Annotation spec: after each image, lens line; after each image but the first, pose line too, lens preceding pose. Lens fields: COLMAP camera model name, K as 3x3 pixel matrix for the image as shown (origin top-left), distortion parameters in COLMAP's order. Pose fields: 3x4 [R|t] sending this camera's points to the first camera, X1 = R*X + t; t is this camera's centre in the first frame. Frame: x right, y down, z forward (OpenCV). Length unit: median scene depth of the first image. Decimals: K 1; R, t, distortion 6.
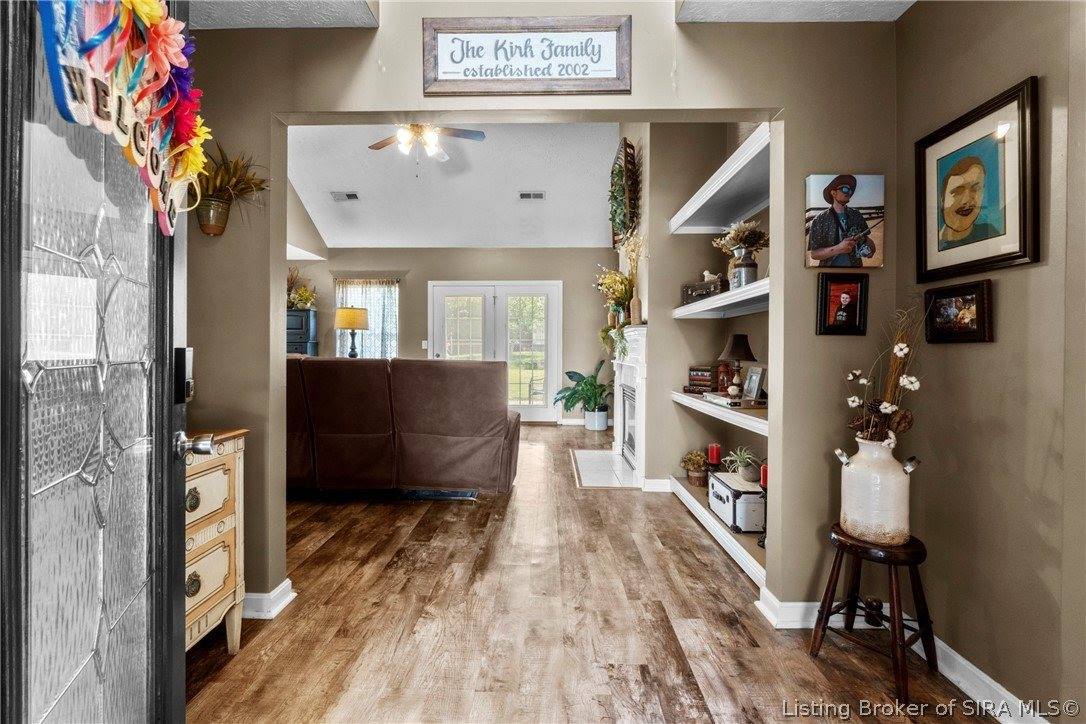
lens RADIAL K [[470.5, 0, 530.6], [0, 470.5, 342.2], [0, 0, 1]] dist [-0.004550, -0.000446]
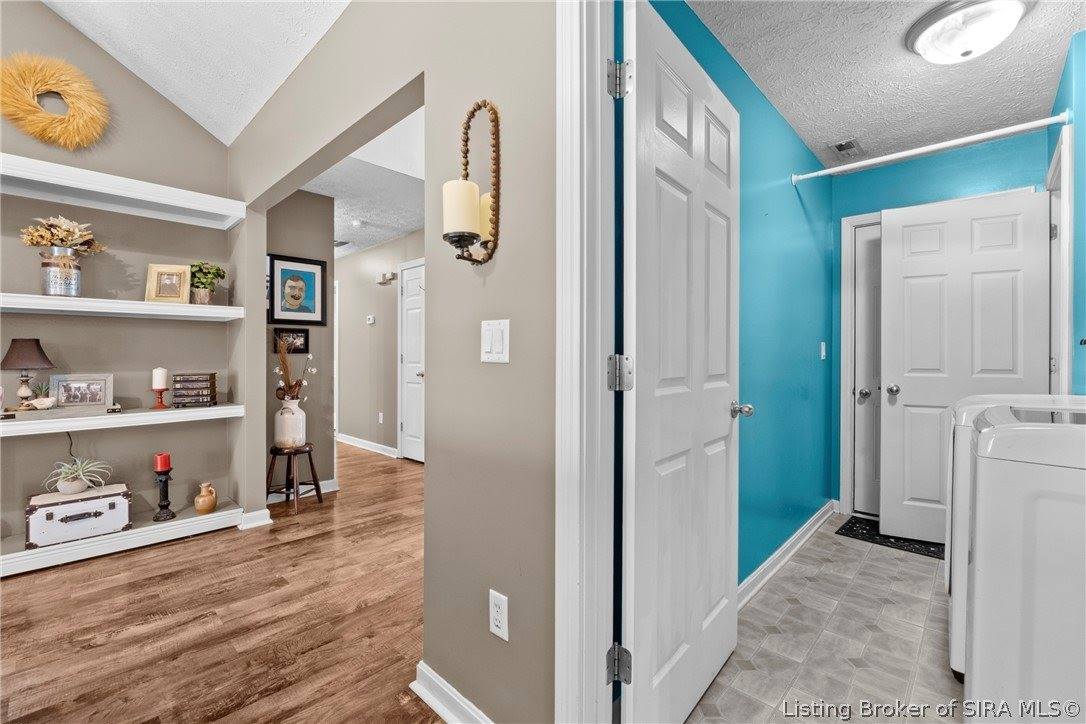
lens RADIAL K [[460.1, 0, 543.6], [0, 460.1, 359.1], [0, 0, 1]] dist [-0.005230, 0.000023]
pose [[-0.748475, -0.010263, 0.663084, -1.425701], [-0.015148, 0.999884, -0.001622, 0.013679], [-0.662990, -0.011258, -0.748544, 1.766159]]
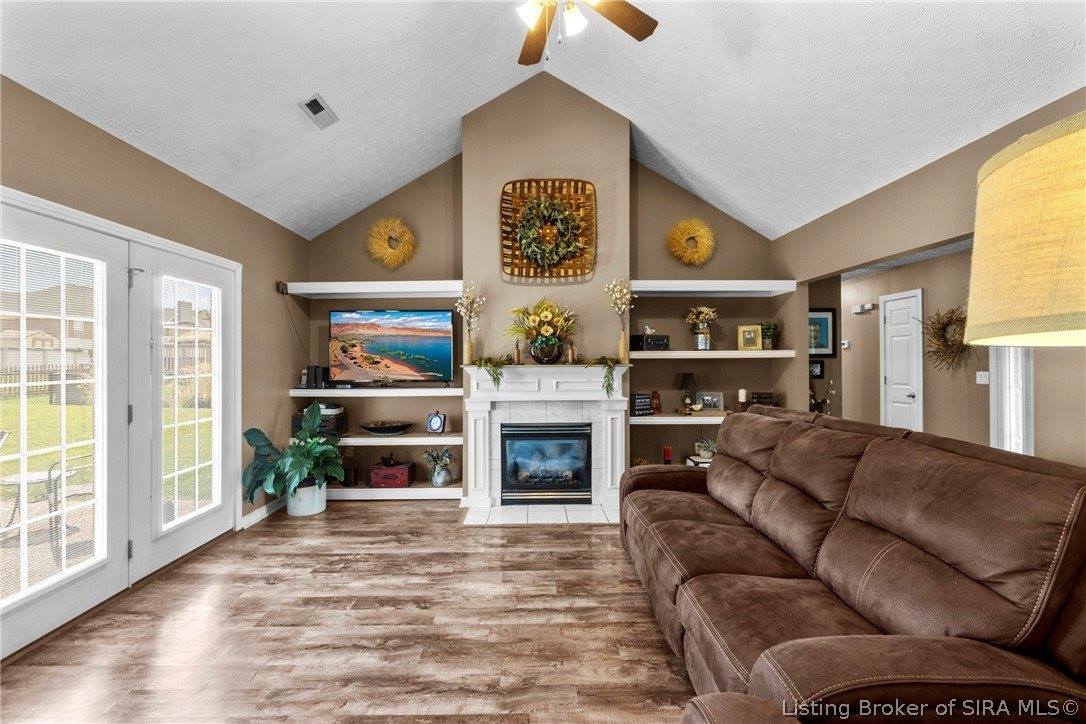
lens RADIAL K [[460.1, 0, 543.6], [0, 460.1, 359.1], [0, 0, 1]] dist [-0.005230, 0.000023]
pose [[-0.049172, 0.002943, 0.998786, -1.972131], [-0.010586, 0.999938, -0.003468, -0.095465], [-0.998734, -0.010744, -0.049138, 2.797158]]
